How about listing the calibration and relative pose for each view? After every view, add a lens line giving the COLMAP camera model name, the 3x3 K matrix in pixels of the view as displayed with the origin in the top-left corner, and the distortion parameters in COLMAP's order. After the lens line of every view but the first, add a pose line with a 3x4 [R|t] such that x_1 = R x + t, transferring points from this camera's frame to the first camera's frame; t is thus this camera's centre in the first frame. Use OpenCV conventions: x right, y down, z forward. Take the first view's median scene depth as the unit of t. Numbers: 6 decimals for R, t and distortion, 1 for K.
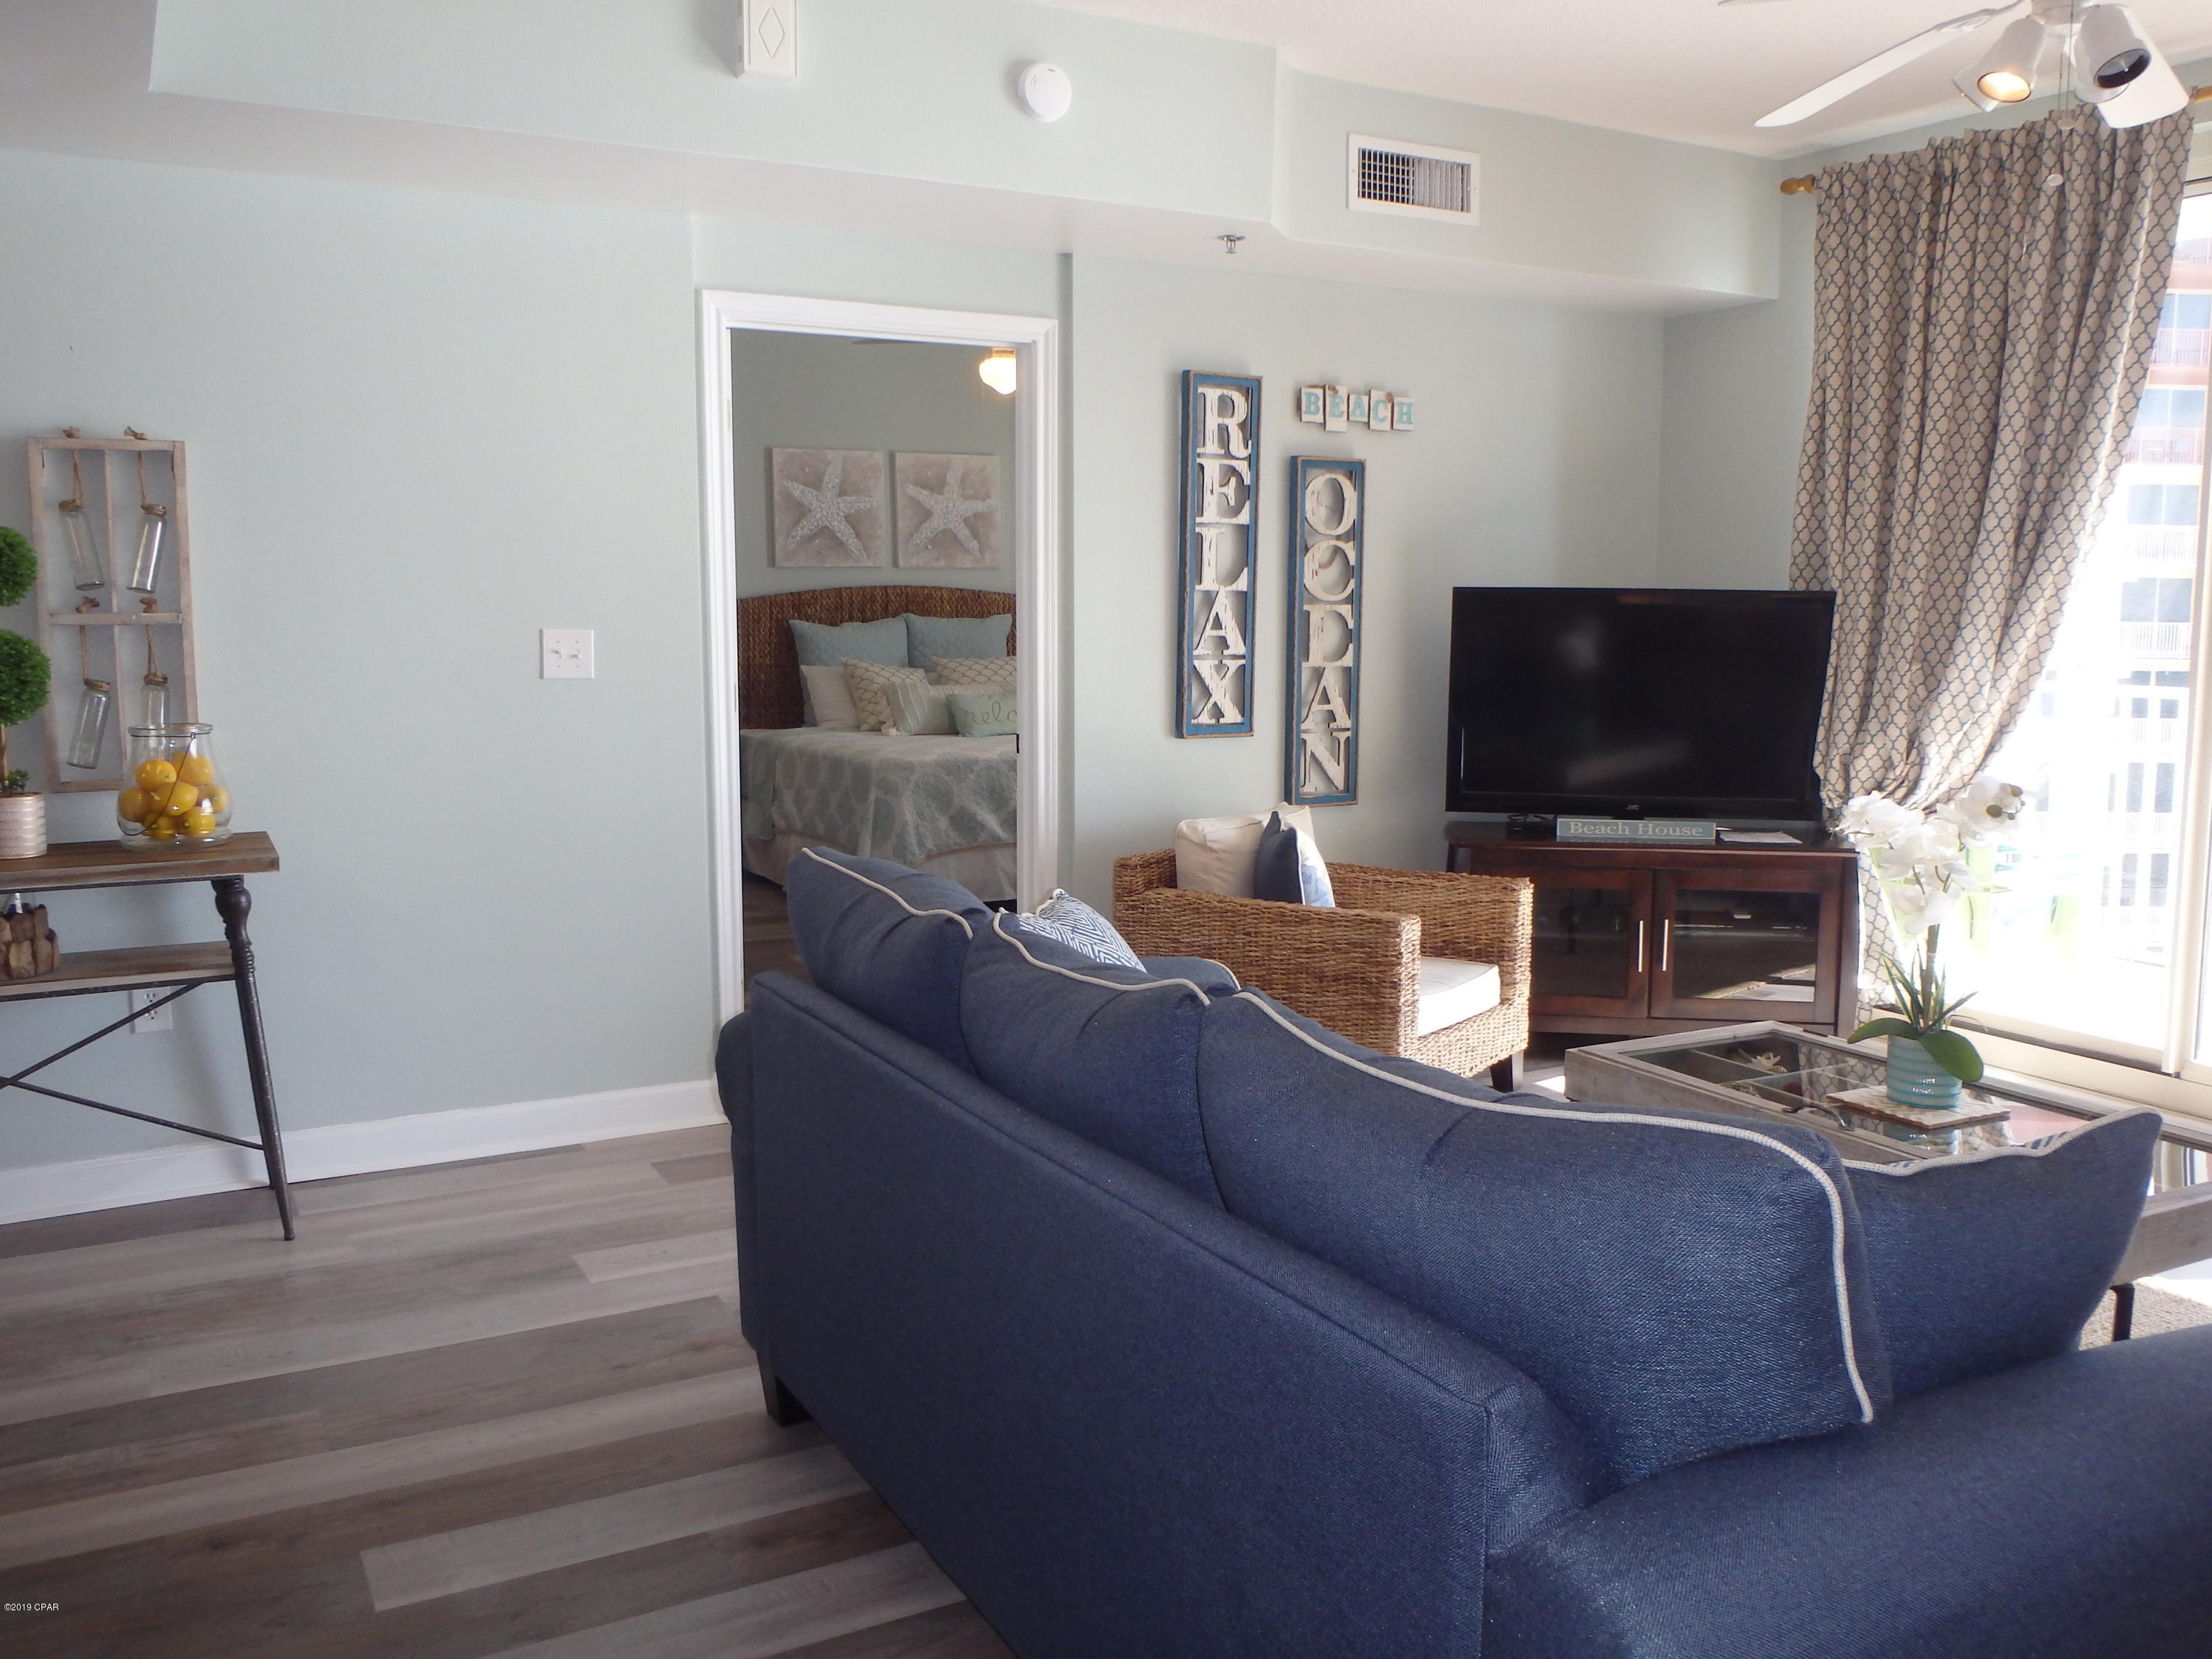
lens RADIAL K [[1818.6, 0, 1109.6], [0, 1818.6, 835.9], [0, 0, 1]] dist [-0.046457, 0.018963]
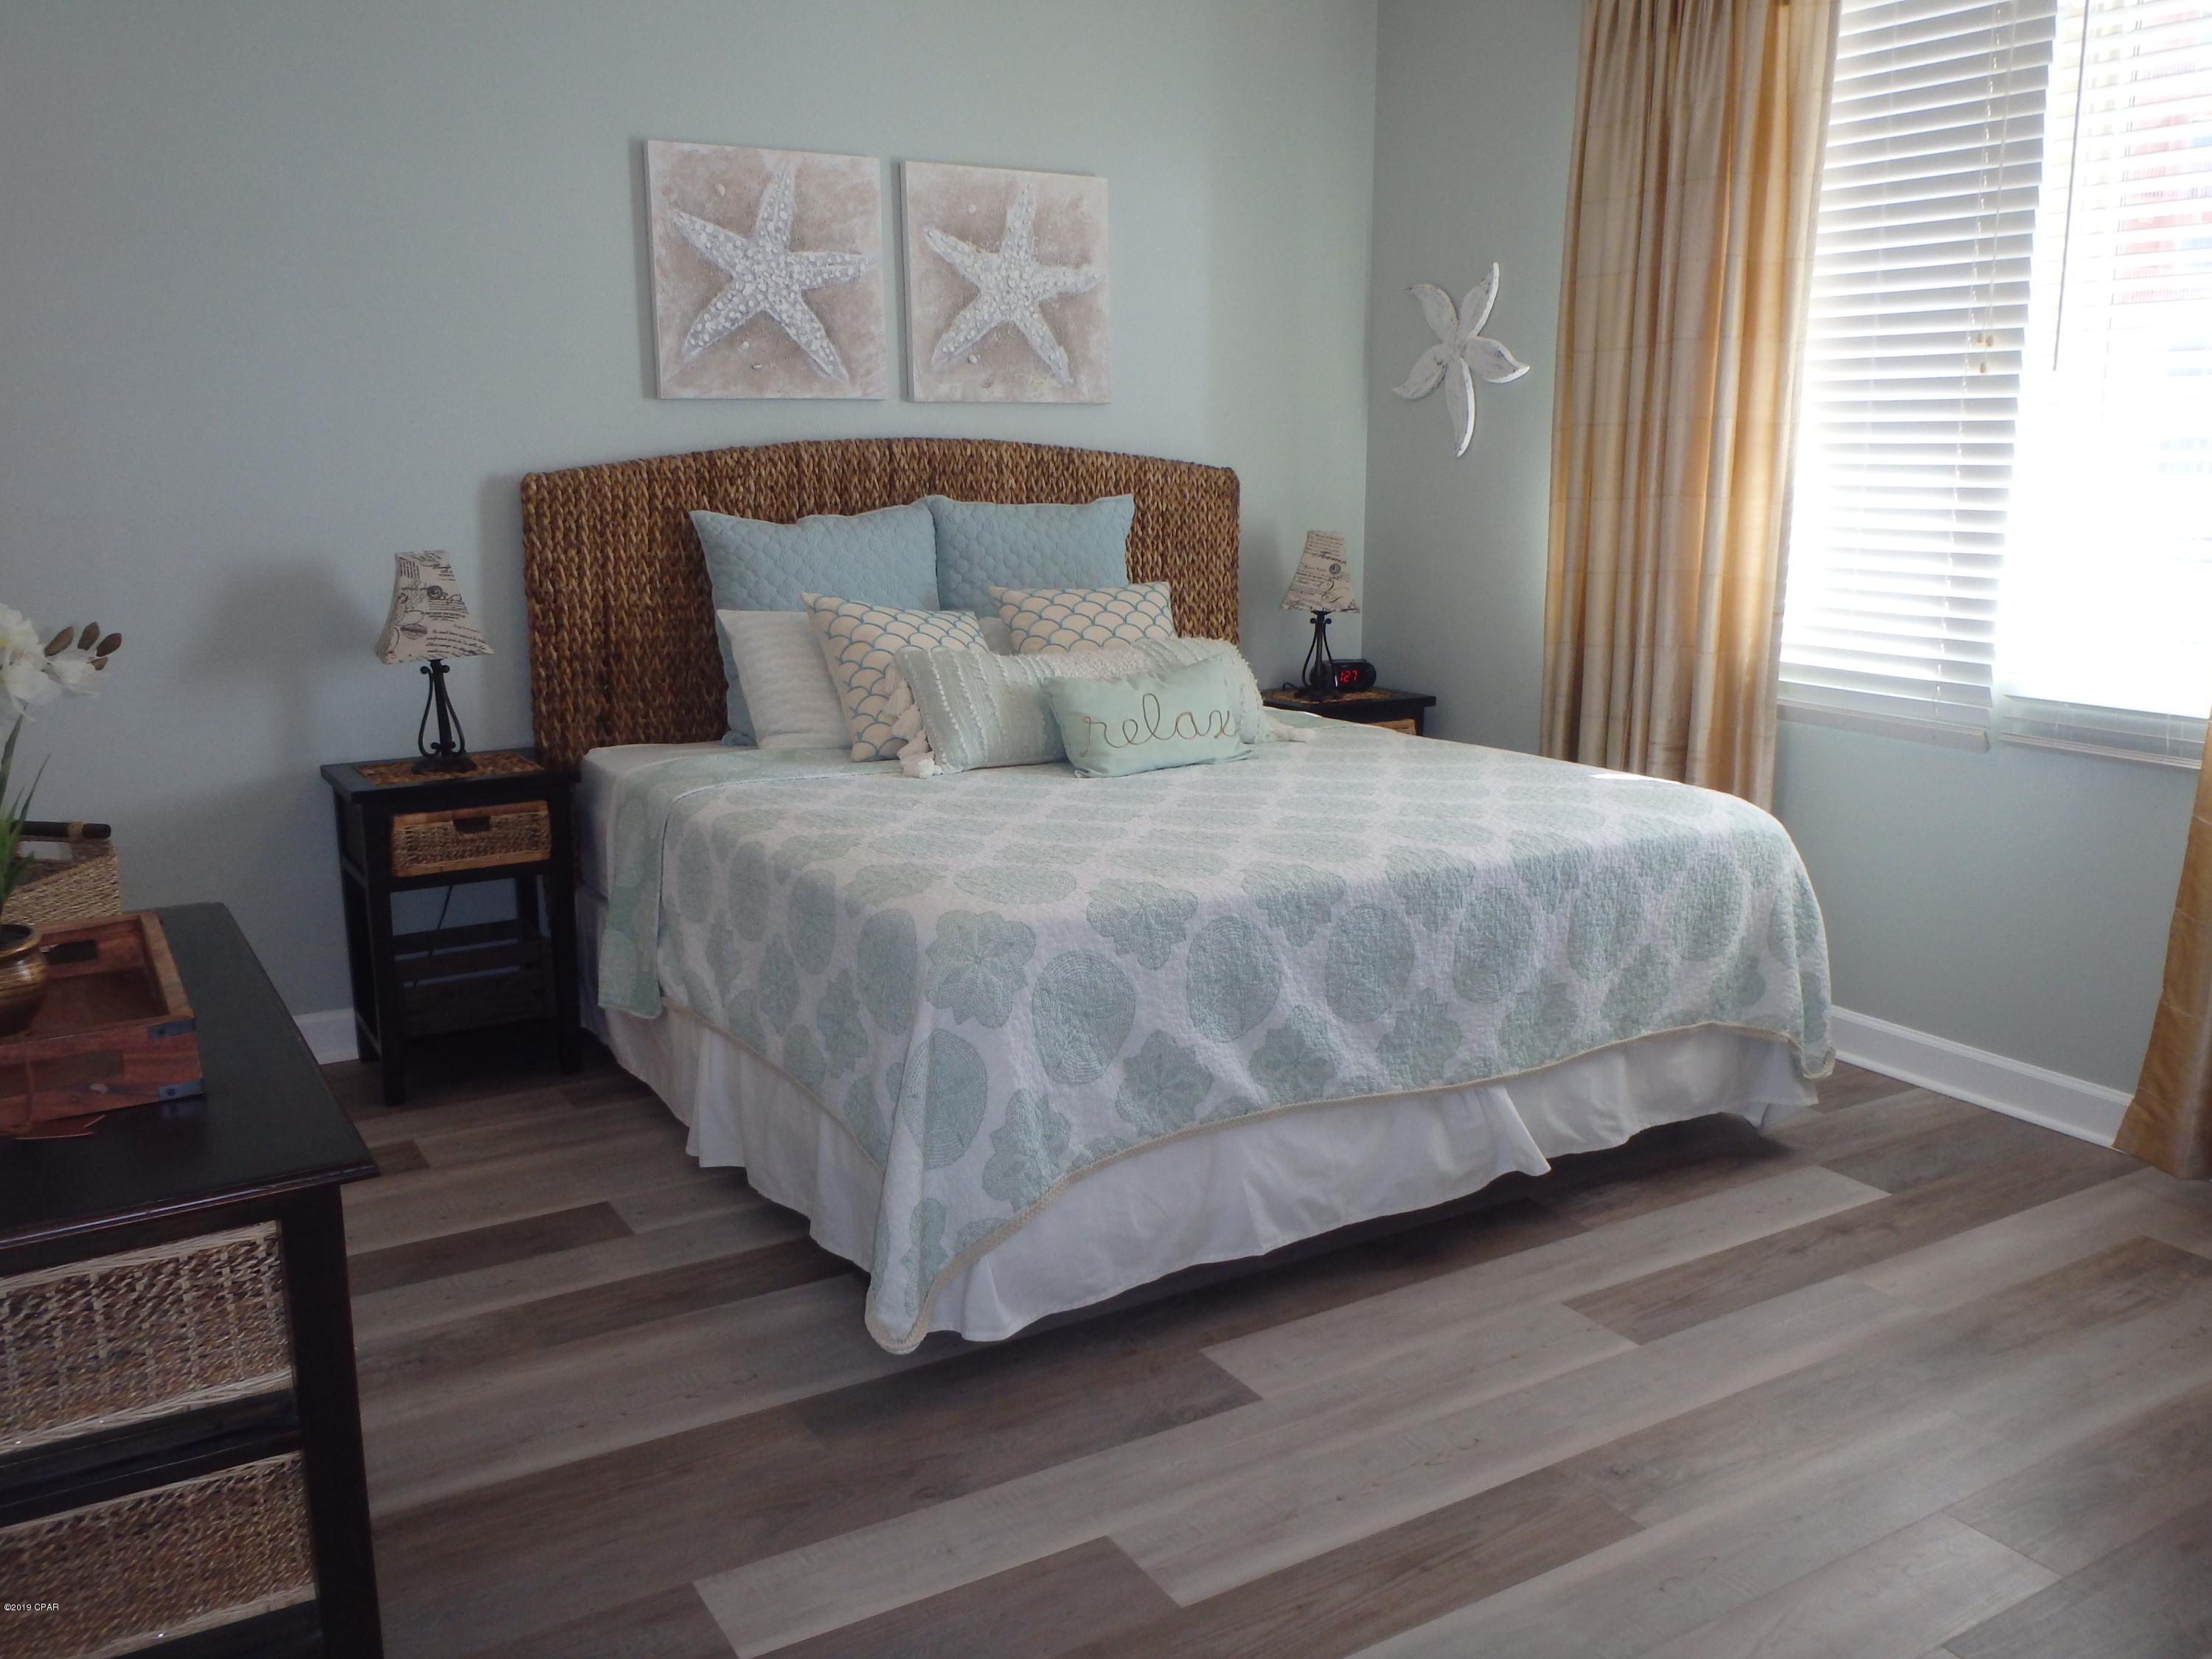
lens RADIAL K [[1818.6, 0, 1109.6], [0, 1818.6, 835.9], [0, 0, 1]] dist [-0.046457, 0.018963]
pose [[0.999196, -0.009255, 0.039016, -0.085597], [0.006270, 0.997091, 0.075959, -0.069033], [-0.039606, -0.075653, 0.996347, 0.512546]]
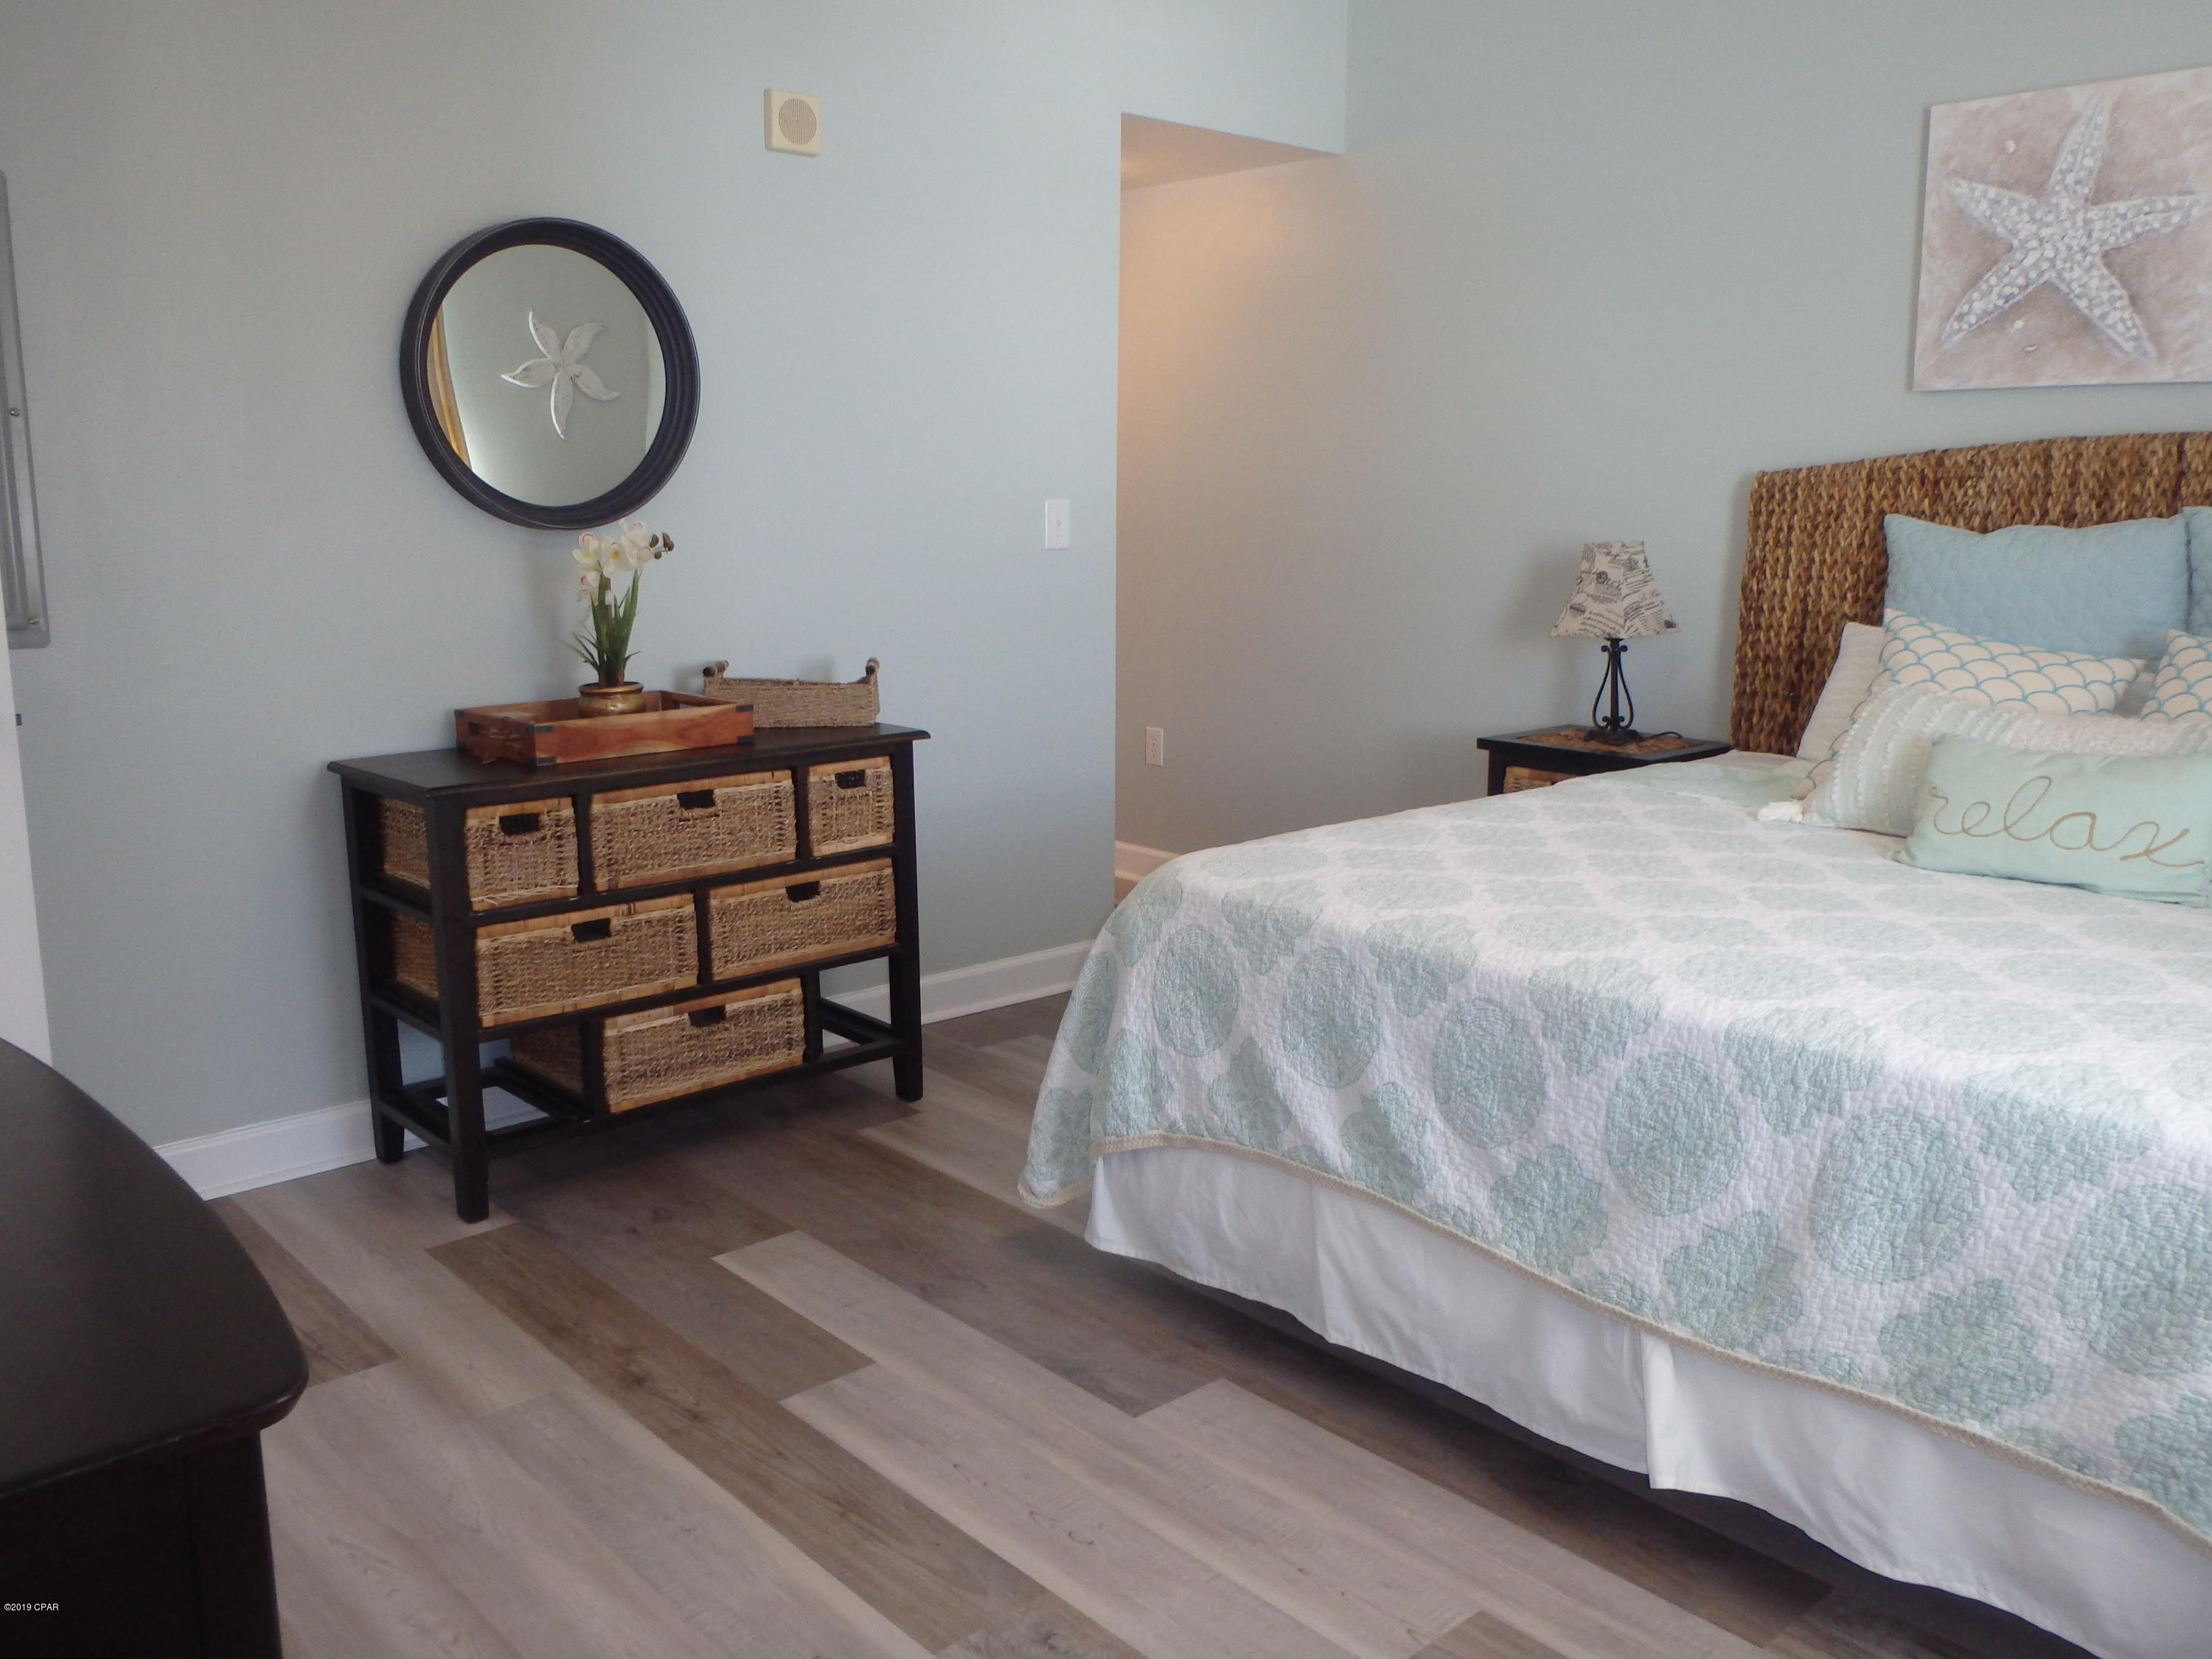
lens RADIAL K [[1818.6, 0, 1109.6], [0, 1818.6, 835.9], [0, 0, 1]] dist [-0.046457, 0.018963]
pose [[0.230518, 0.188630, -0.954610, 0.199759], [-0.130123, 0.978196, 0.161868, -0.088842], [0.964329, 0.086903, 0.250037, 0.715028]]
